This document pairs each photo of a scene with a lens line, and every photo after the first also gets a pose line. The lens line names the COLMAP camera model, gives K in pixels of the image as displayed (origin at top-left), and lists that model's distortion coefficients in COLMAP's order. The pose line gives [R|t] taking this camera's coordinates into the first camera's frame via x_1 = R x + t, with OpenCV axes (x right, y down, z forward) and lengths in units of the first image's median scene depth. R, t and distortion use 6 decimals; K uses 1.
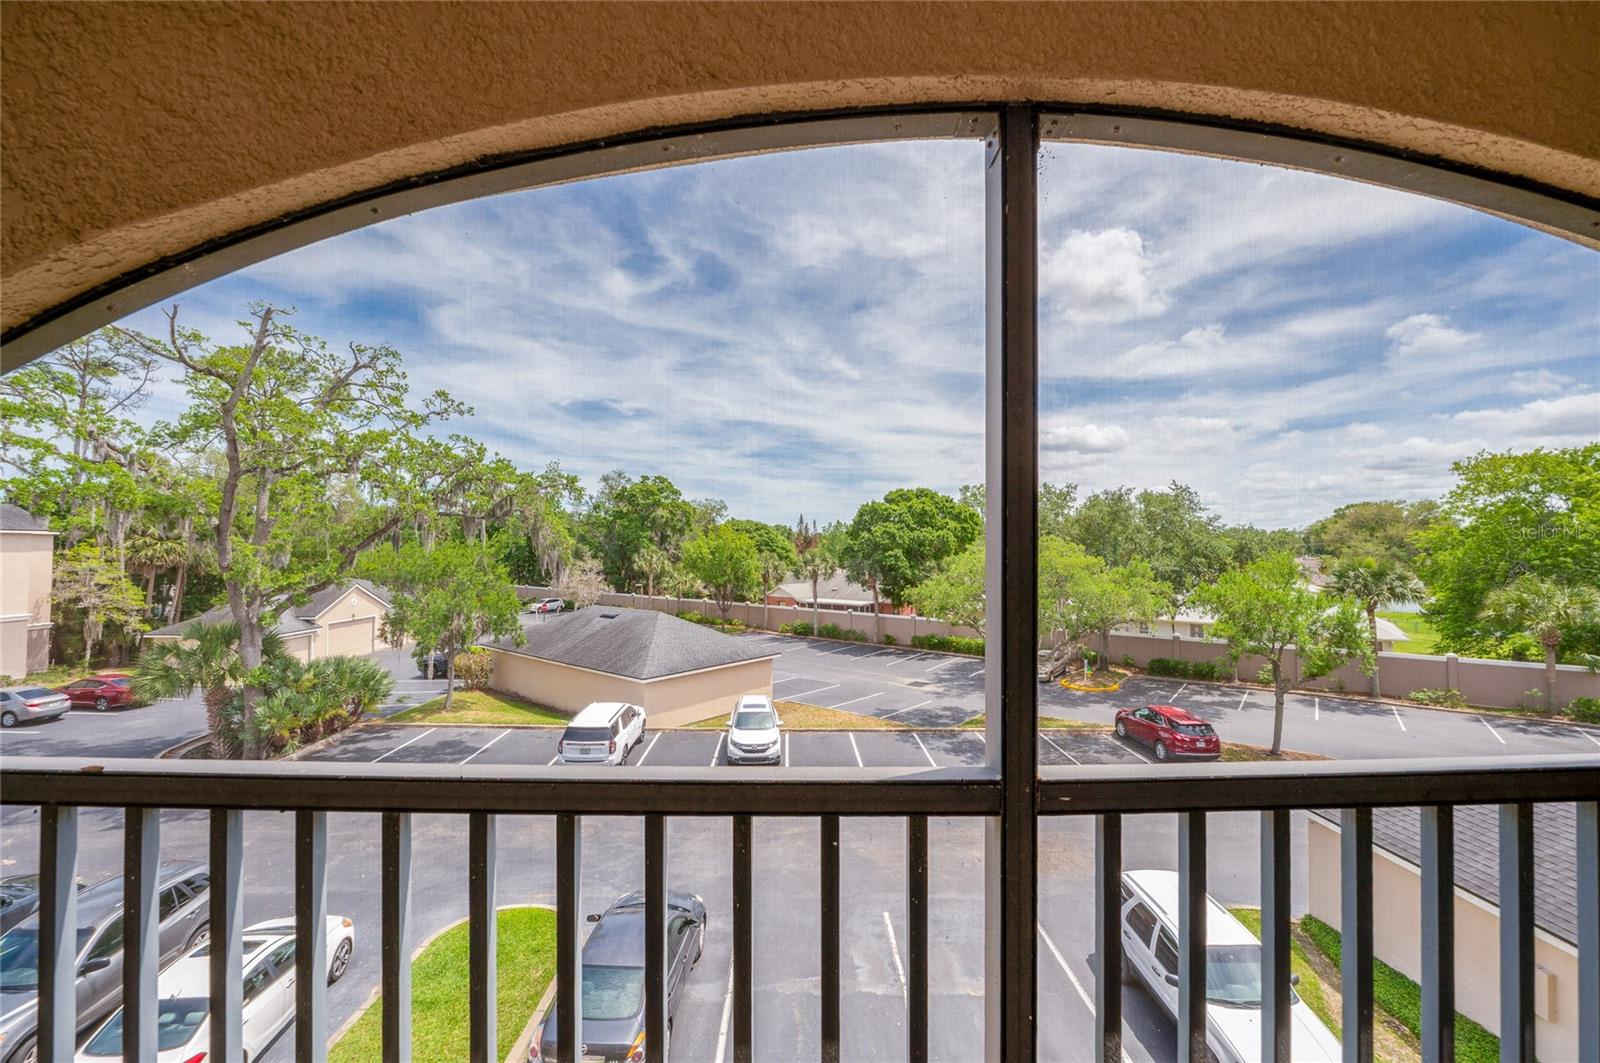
lens RADIAL K [[643.3, 0, 799.2], [0, 643.3, 529.7], [0, 0, 1]] dist [-0.012650, 0.000312]
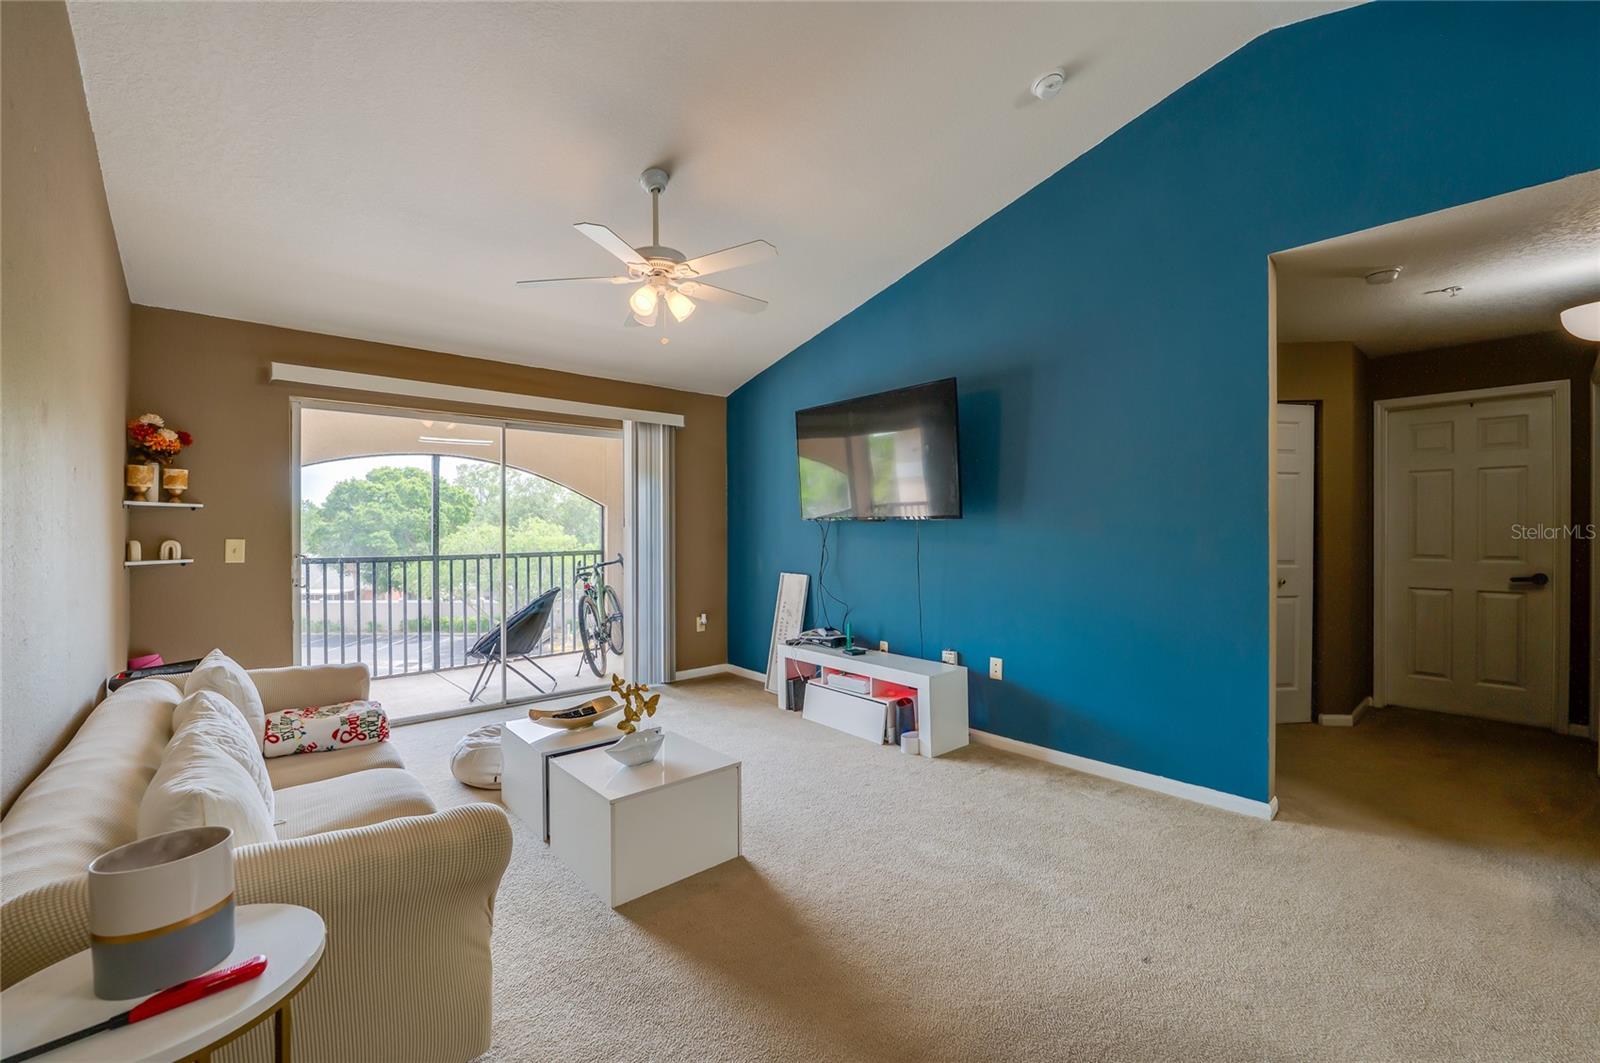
lens RADIAL K [[651.2, 0, 770.4], [0, 651.2, 529.9], [0, 0, 1]] dist [-0.012169, 0.000256]
pose [[0.768352, -0.004839, 0.640009, -0.022340], [-0.013670, 0.999619, 0.023970, -0.001508], [-0.639881, -0.027166, 0.767994, -0.108956]]
